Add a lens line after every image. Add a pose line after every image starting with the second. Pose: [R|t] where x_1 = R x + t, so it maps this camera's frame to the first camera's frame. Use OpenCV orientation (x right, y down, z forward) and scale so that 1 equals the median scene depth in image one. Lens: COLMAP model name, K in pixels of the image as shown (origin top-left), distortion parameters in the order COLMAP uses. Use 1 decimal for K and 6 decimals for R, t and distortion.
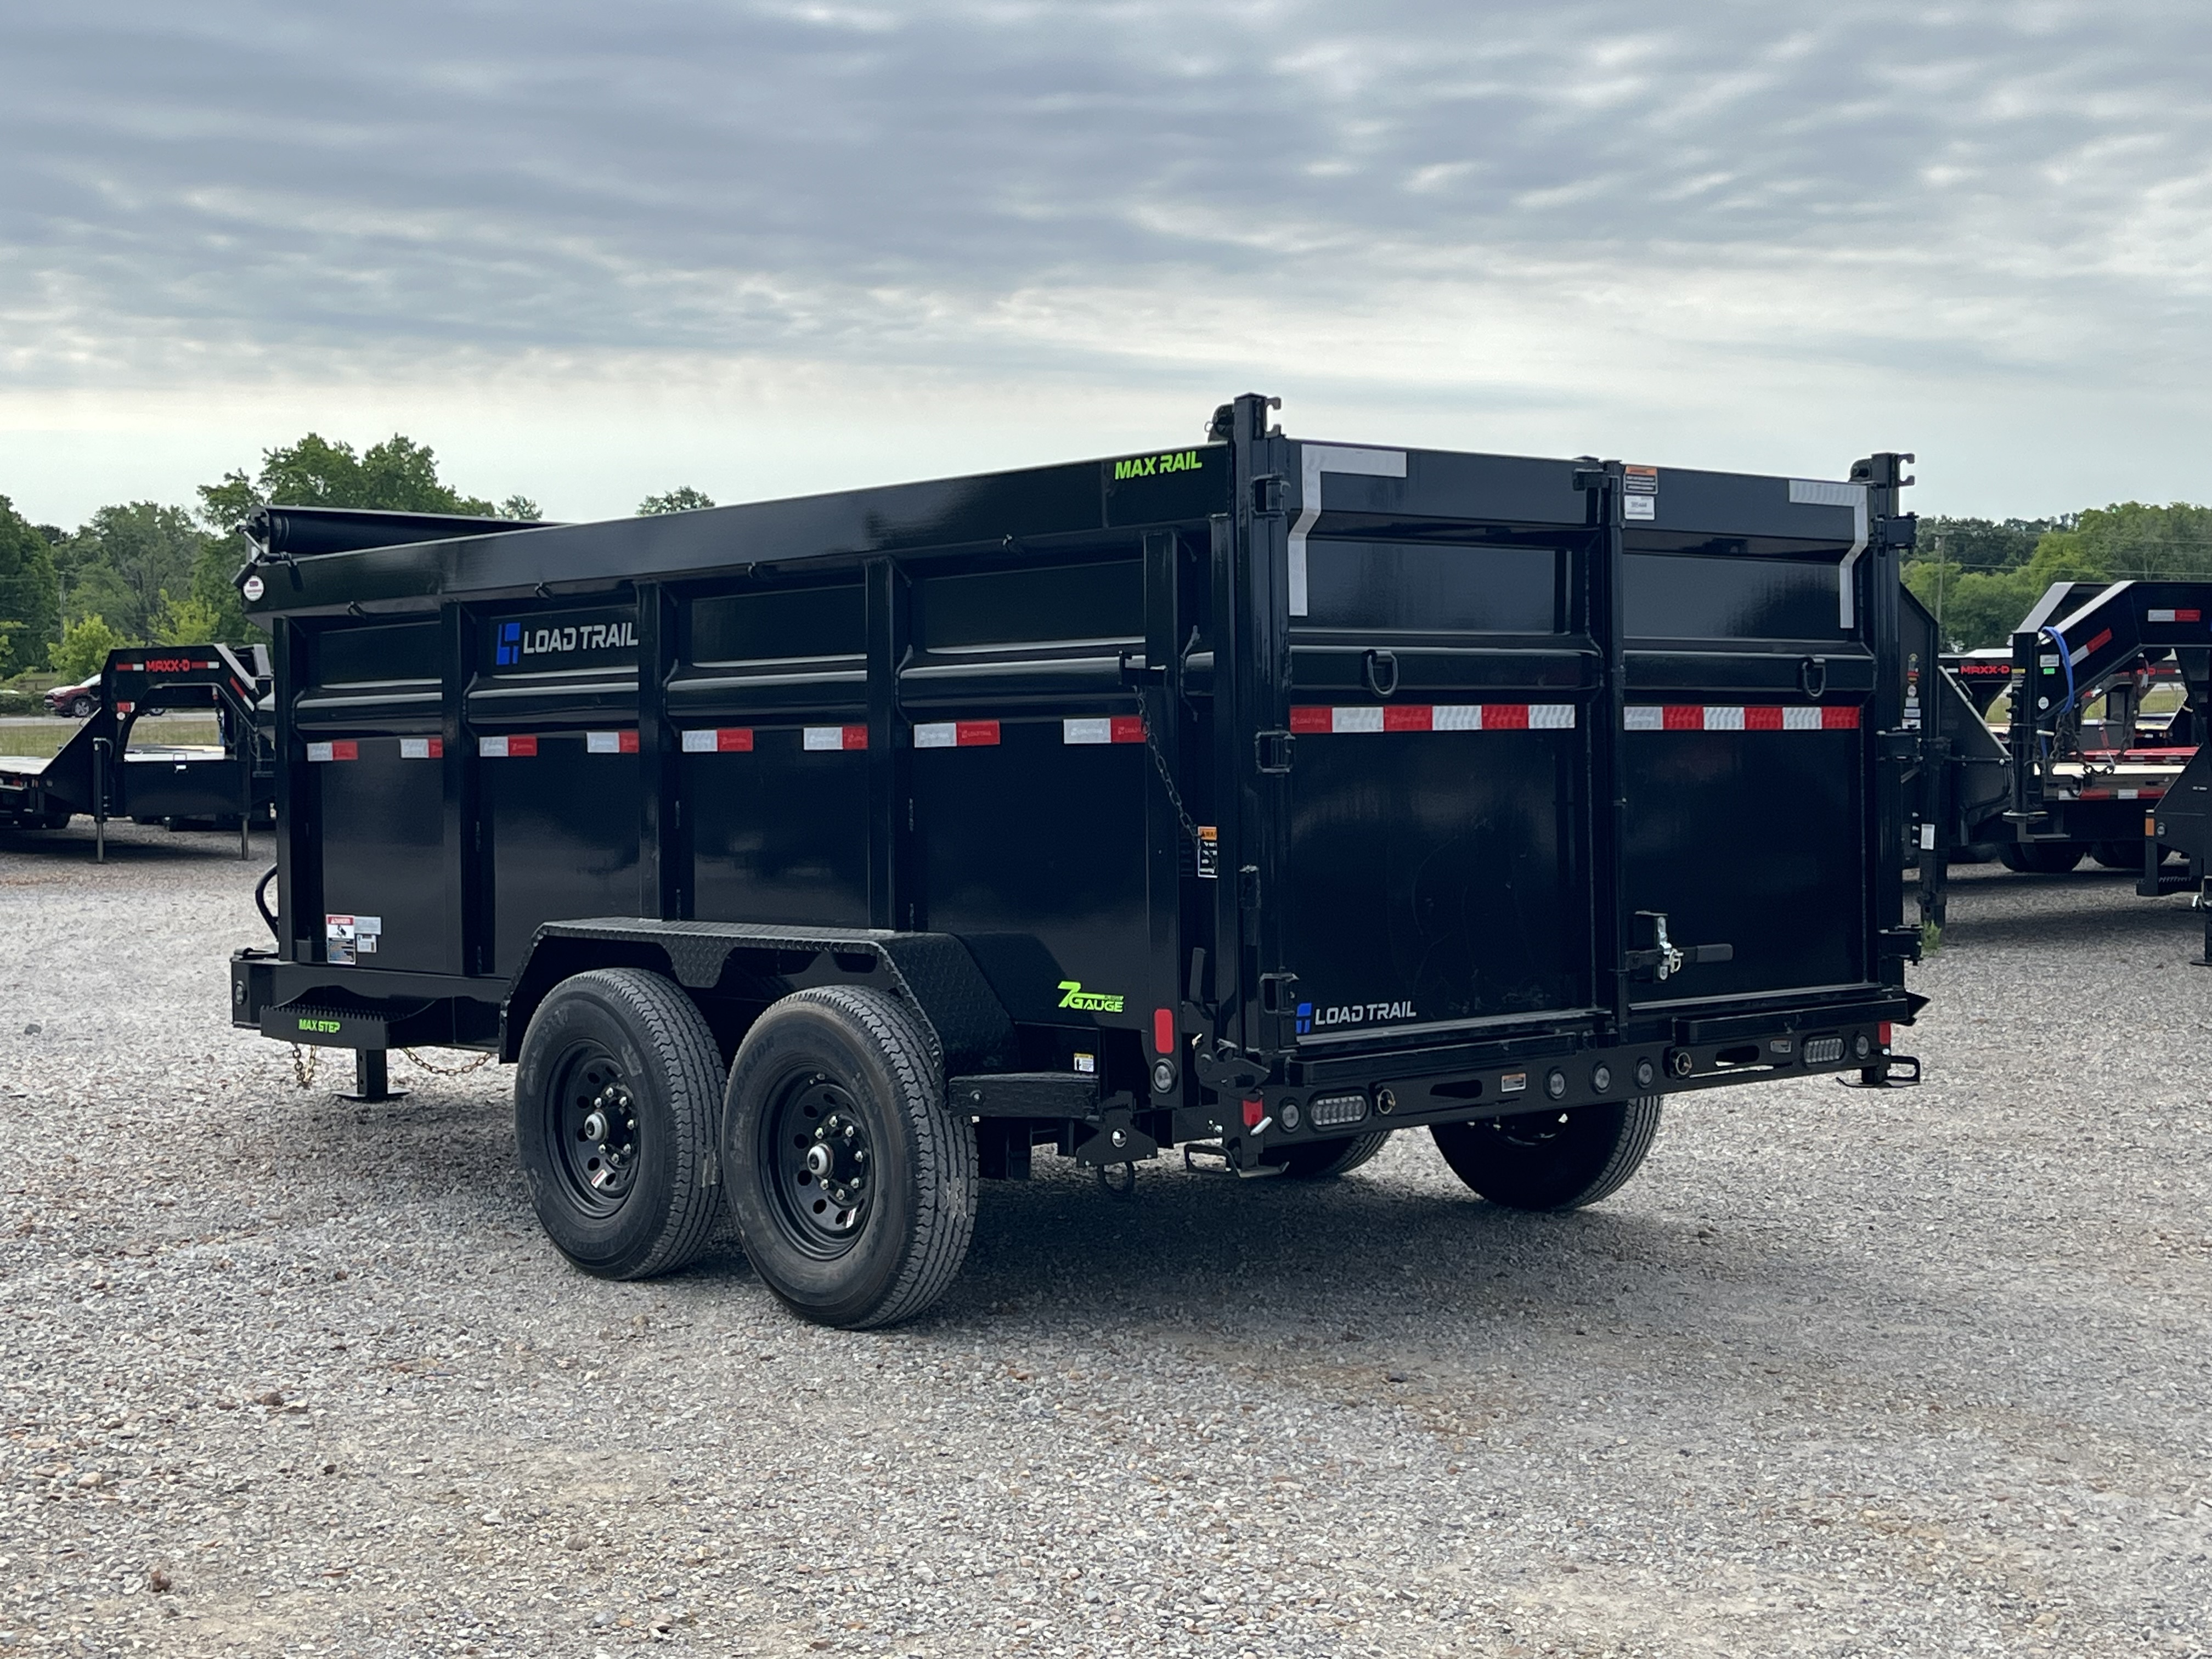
lens RADIAL K [[3072.9, 0, 1106.0], [0, 3072.9, 829.5], [0, 0, 1]] dist [0.148166, -0.551378]
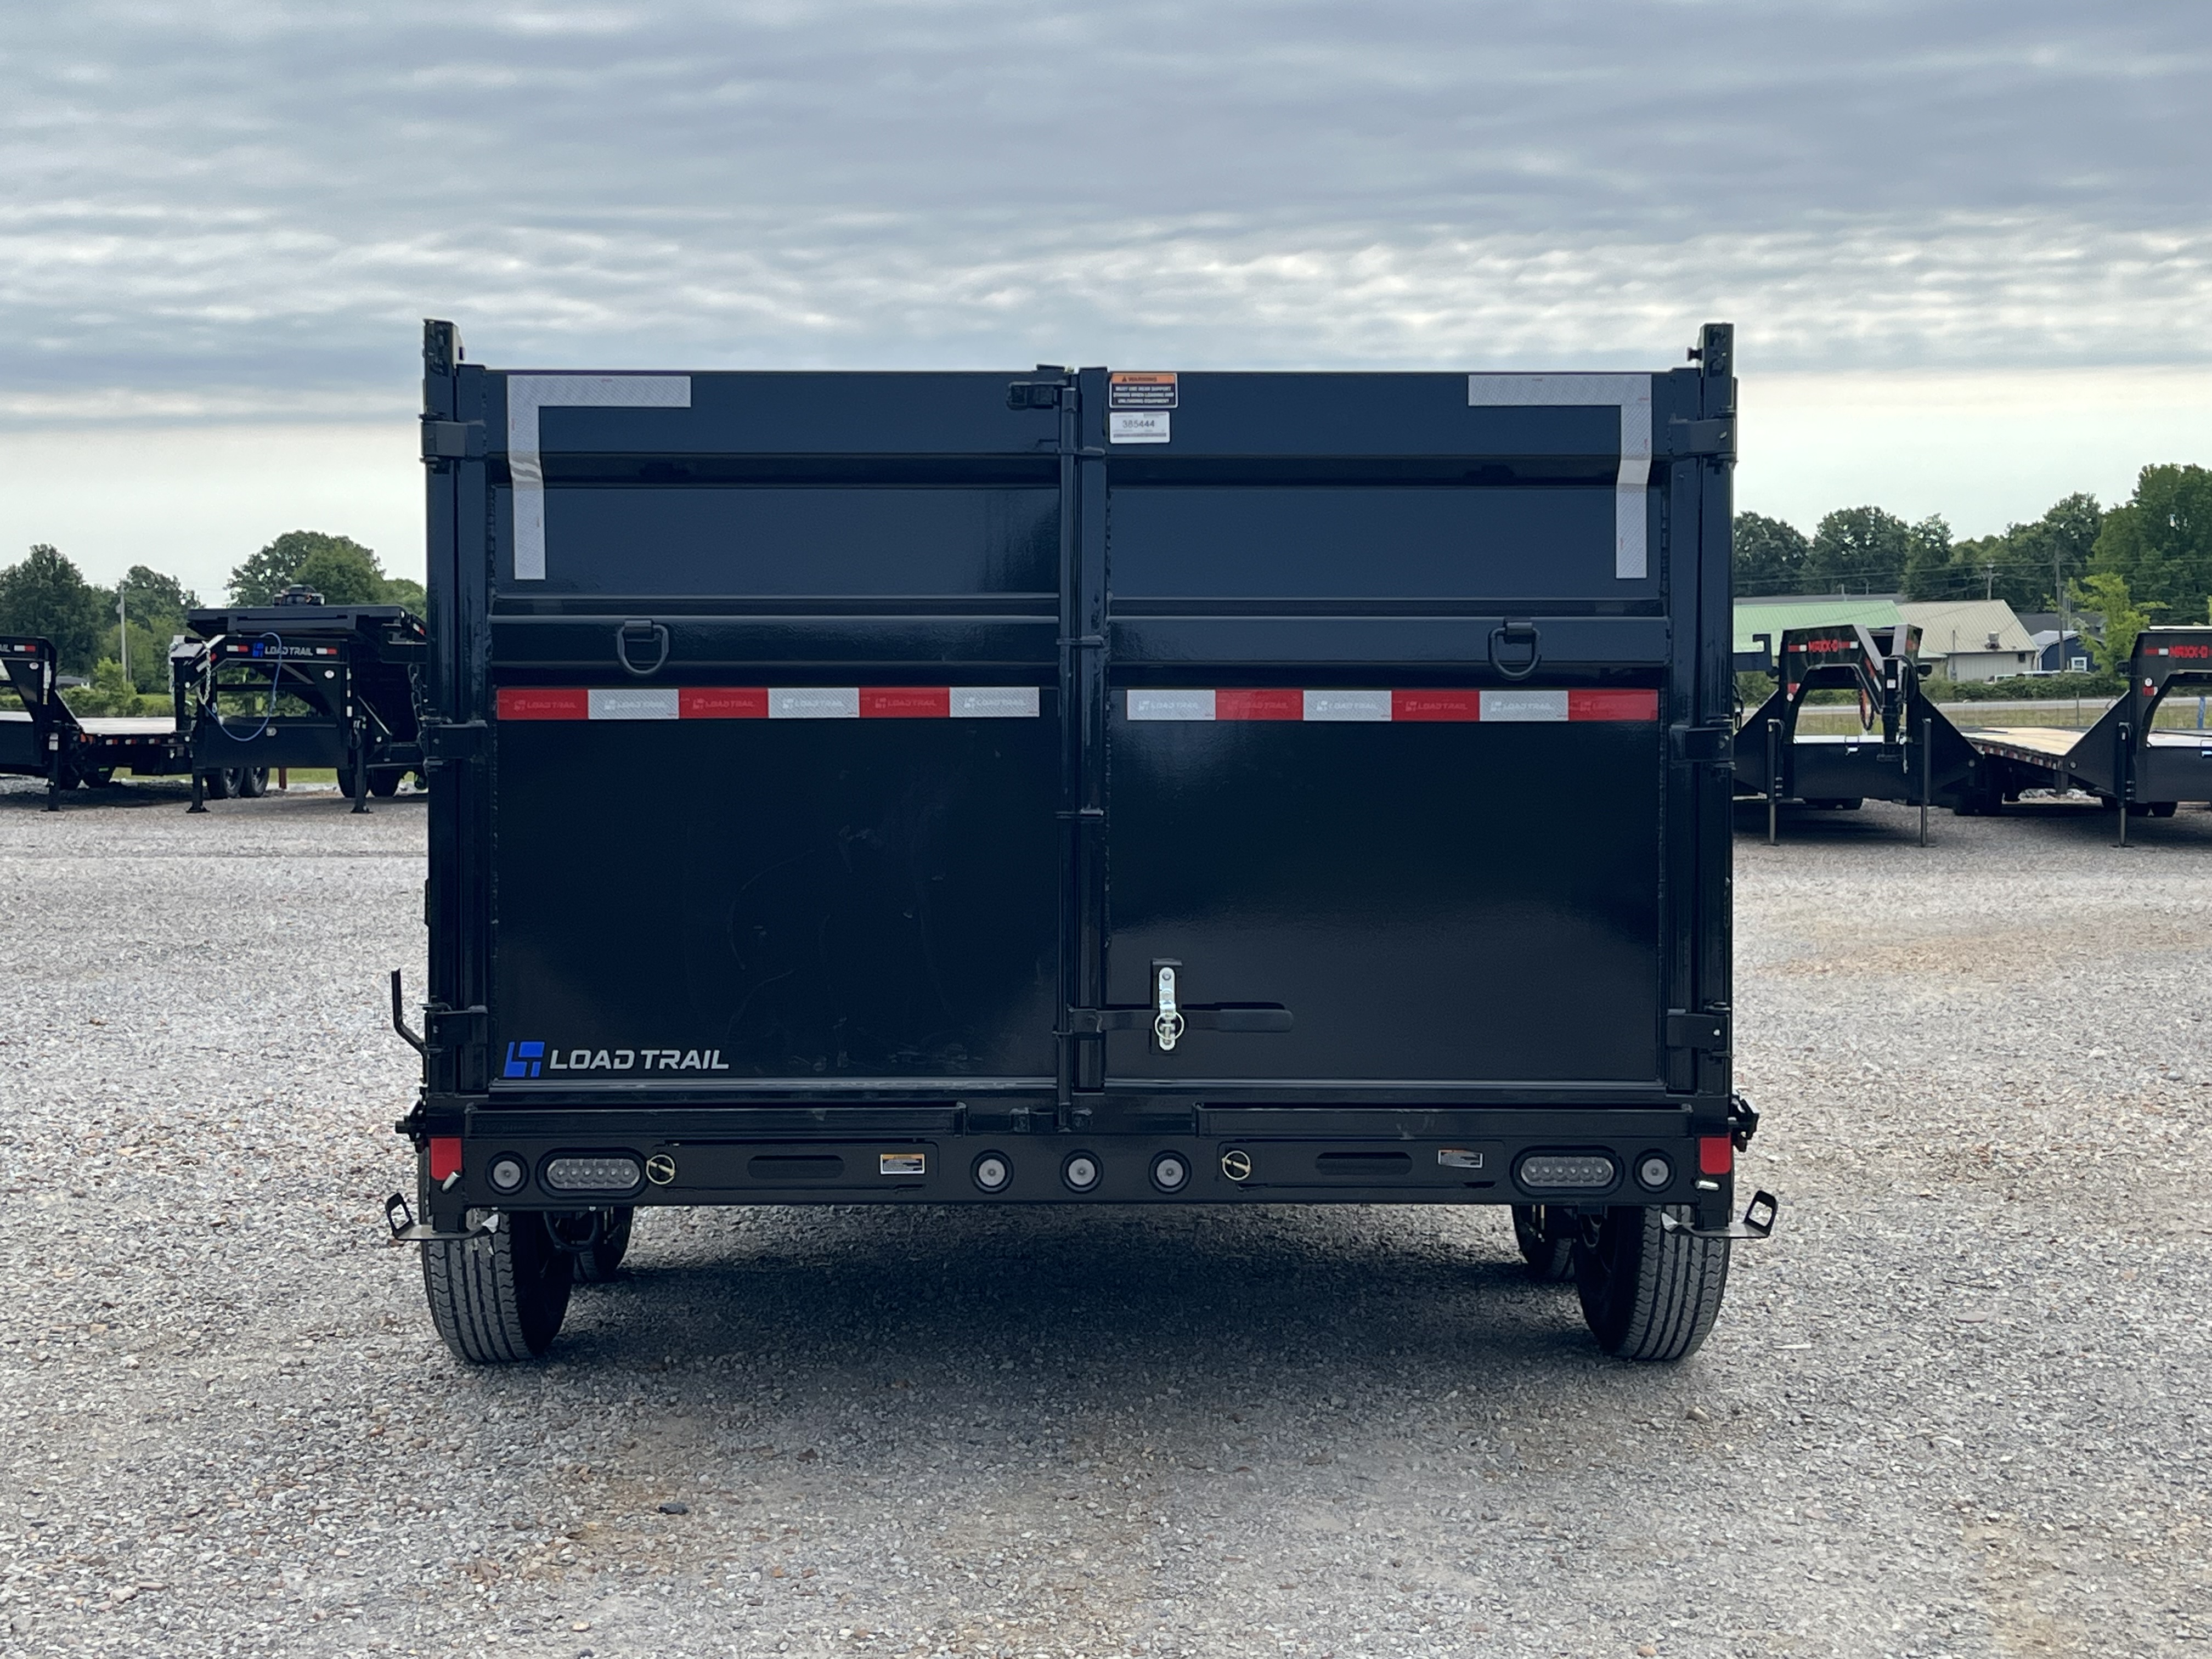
lens RADIAL K [[3037.4, 0, 1073.1], [0, 3037.4, 815.8], [0, 0, 1]] dist [0.131011, -0.391765]
pose [[0.754189, 0.028984, -0.656018, 0.661913], [-0.027490, 0.999543, 0.012557, -0.017987], [0.656082, 0.008563, 0.754641, 0.430855]]
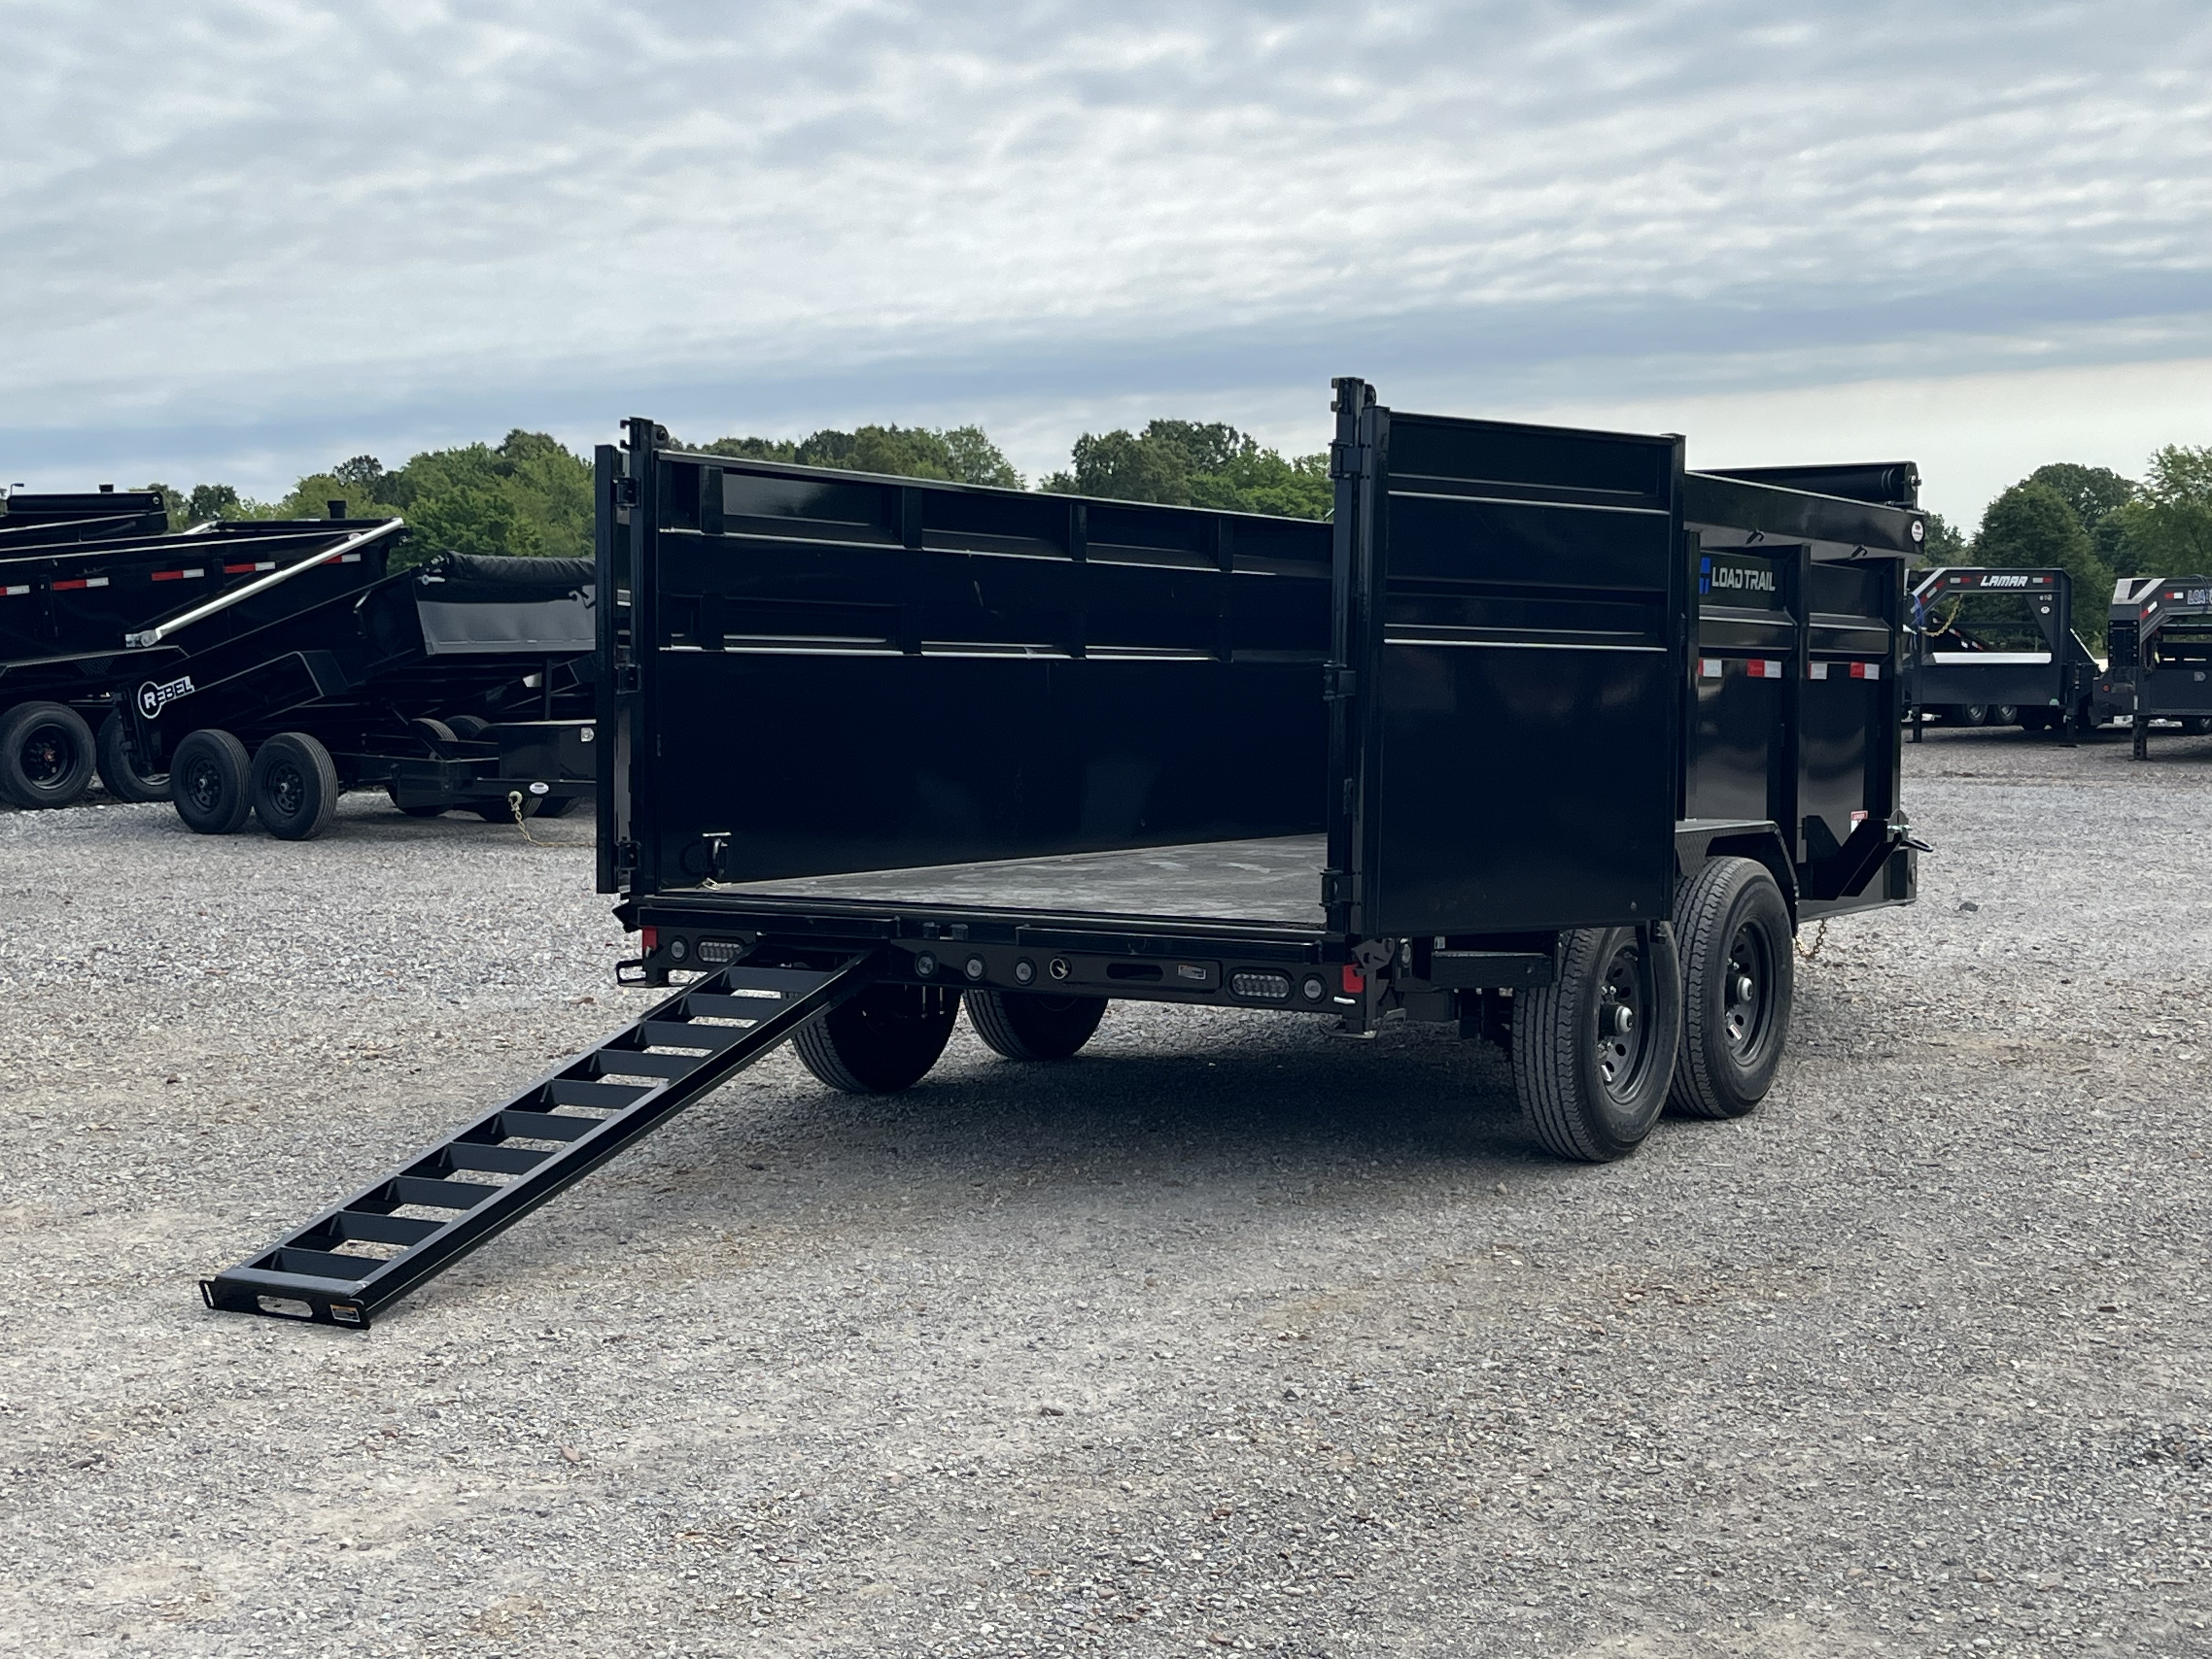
lens RADIAL K [[2949.2, 0, 1106.0], [0, 2949.2, 829.5], [0, 0, 1]] dist [0.149447, -0.523570]
pose [[0.288288, 0.063176, -0.955458, 1.236052], [-0.028919, 0.997940, 0.057259, -0.035887], [0.957107, 0.011124, 0.289521, 0.737173]]
